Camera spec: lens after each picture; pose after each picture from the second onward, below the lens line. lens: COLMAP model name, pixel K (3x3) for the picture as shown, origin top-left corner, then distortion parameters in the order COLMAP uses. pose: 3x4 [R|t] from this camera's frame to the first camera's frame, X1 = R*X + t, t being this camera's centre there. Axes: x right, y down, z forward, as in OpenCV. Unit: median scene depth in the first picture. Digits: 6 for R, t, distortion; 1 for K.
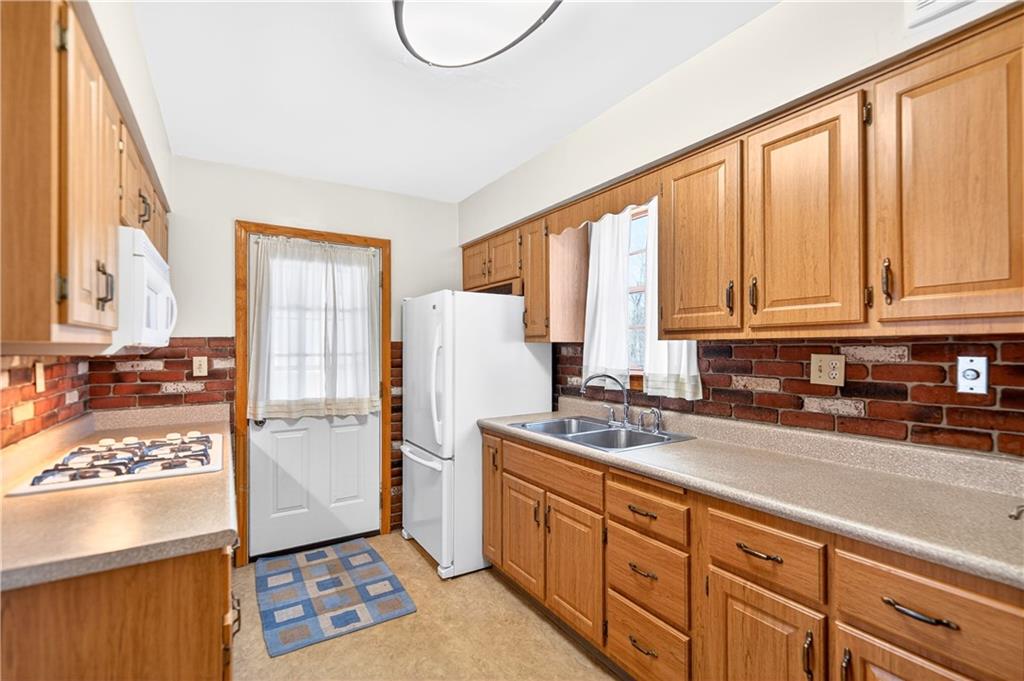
lens RADIAL K [[457.7, 0, 513.1], [0, 457.7, 347.5], [0, 0, 1]] dist [-0.001881, -0.000270]
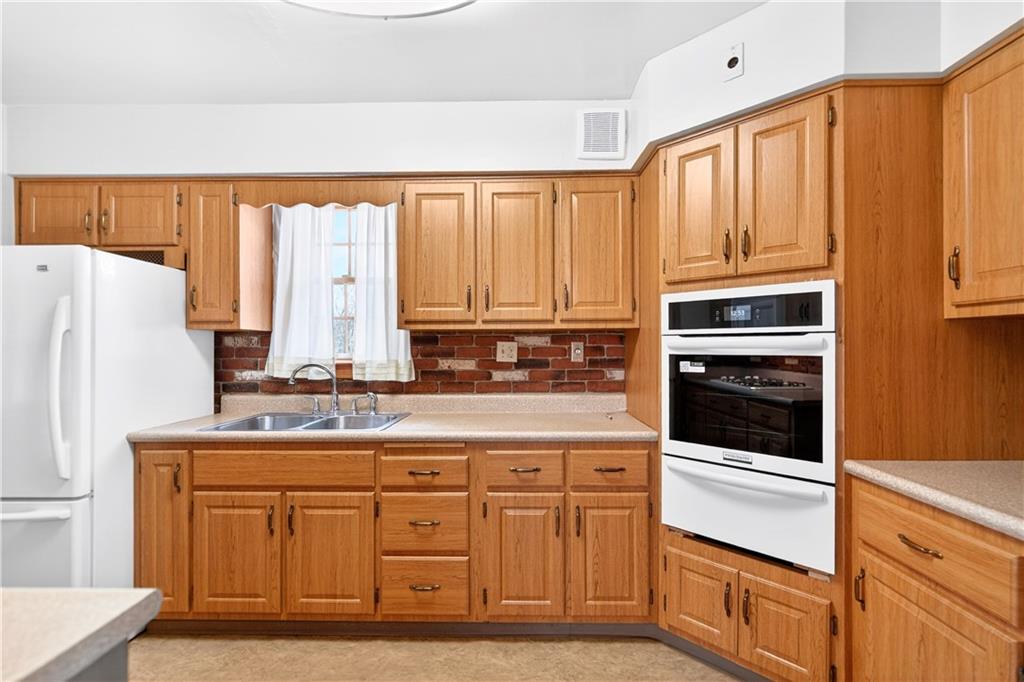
lens RADIAL K [[457.7, 0, 513.1], [0, 457.7, 348.0], [0, 0, 1]] dist [-0.001881, -0.000270]
pose [[0.549116, 0.003576, 0.835738, -0.416767], [-0.000147, 0.999991, -0.004182, 0.031455], [-0.835746, 0.002173, 0.549112, 0.116895]]
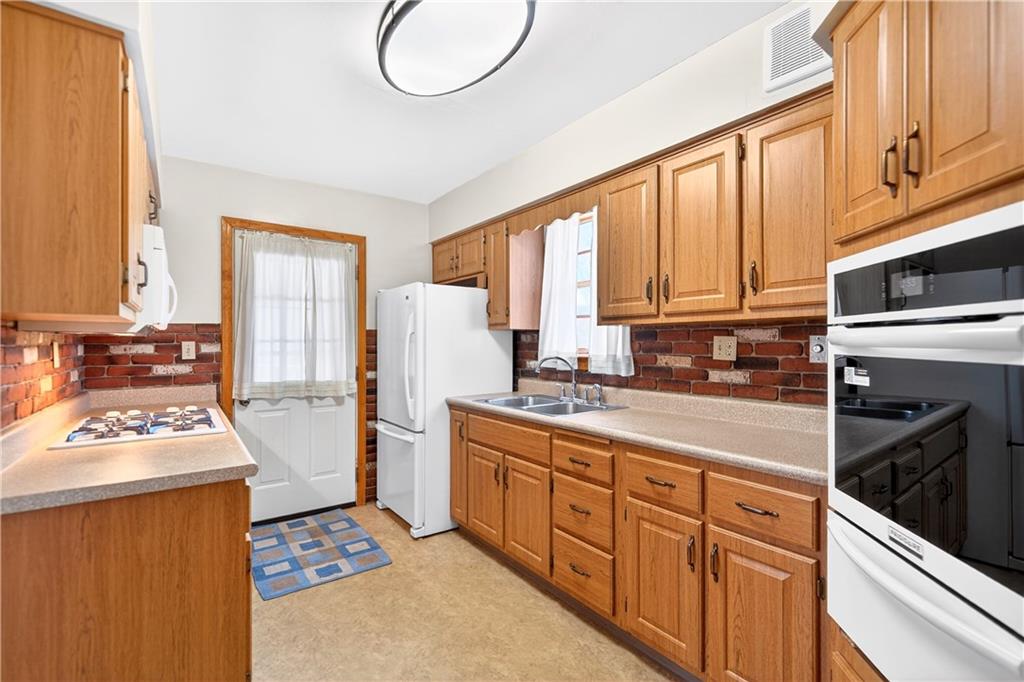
lens RADIAL K [[454.5, 0, 514.4], [0, 454.5, 344.5], [0, 0, 1]] dist [-0.001239, -0.000703]
pose [[0.997371, 0.001626, 0.072440, 0.011306], [-0.001903, 0.999991, 0.003747, 0.026048], [-0.072433, -0.003875, 0.997366, -0.157758]]
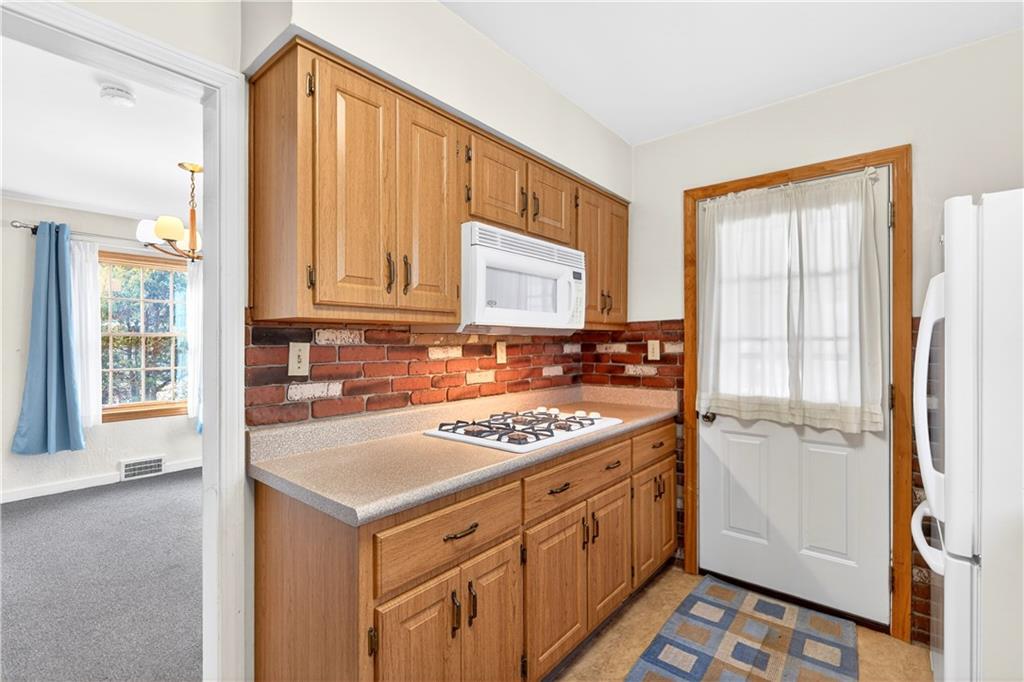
lens RADIAL K [[454.9, 0, 514.3], [0, 454.9, 340.1], [0, 0, 1]] dist [-0.001002, -0.000219]
pose [[0.314816, 0.001281, -0.949152, 0.182677], [0.002655, 0.999994, 0.002231, 0.019856], [0.949149, -0.003222, 0.314810, 0.484935]]
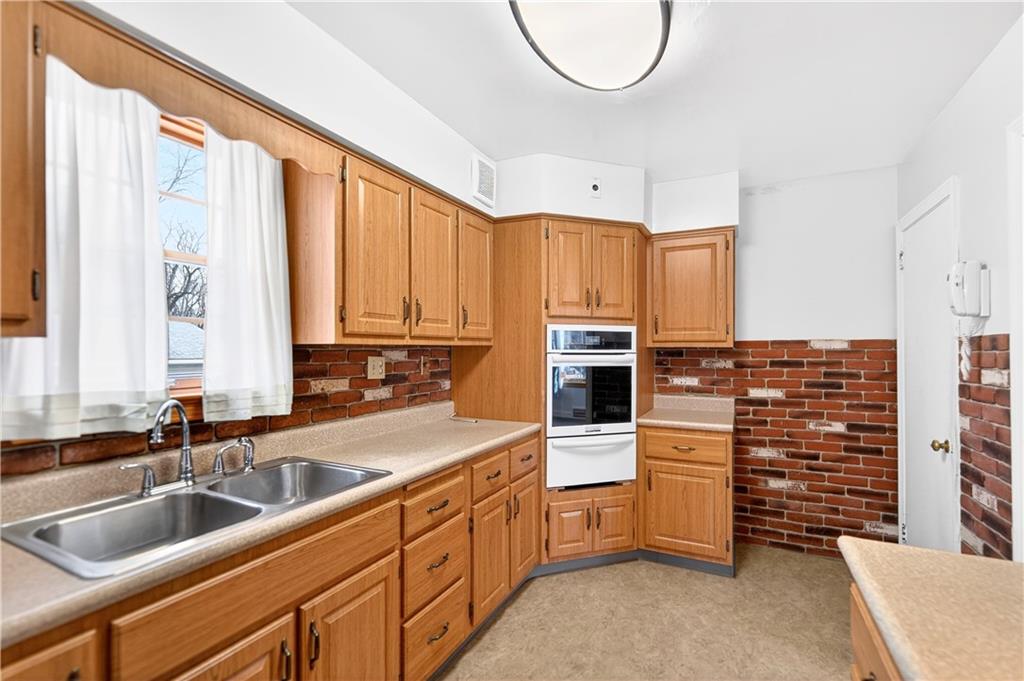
lens RADIAL K [[457.7, 0, 513.1], [0, 457.7, 347.5], [0, 0, 1]] dist [-0.001881, -0.000270]
pose [[-0.520719, 0.006220, 0.853705, -0.520661], [0.001740, 0.999979, -0.006224, -0.002168], [-0.853726, -0.001756, -0.520719, 1.016270]]
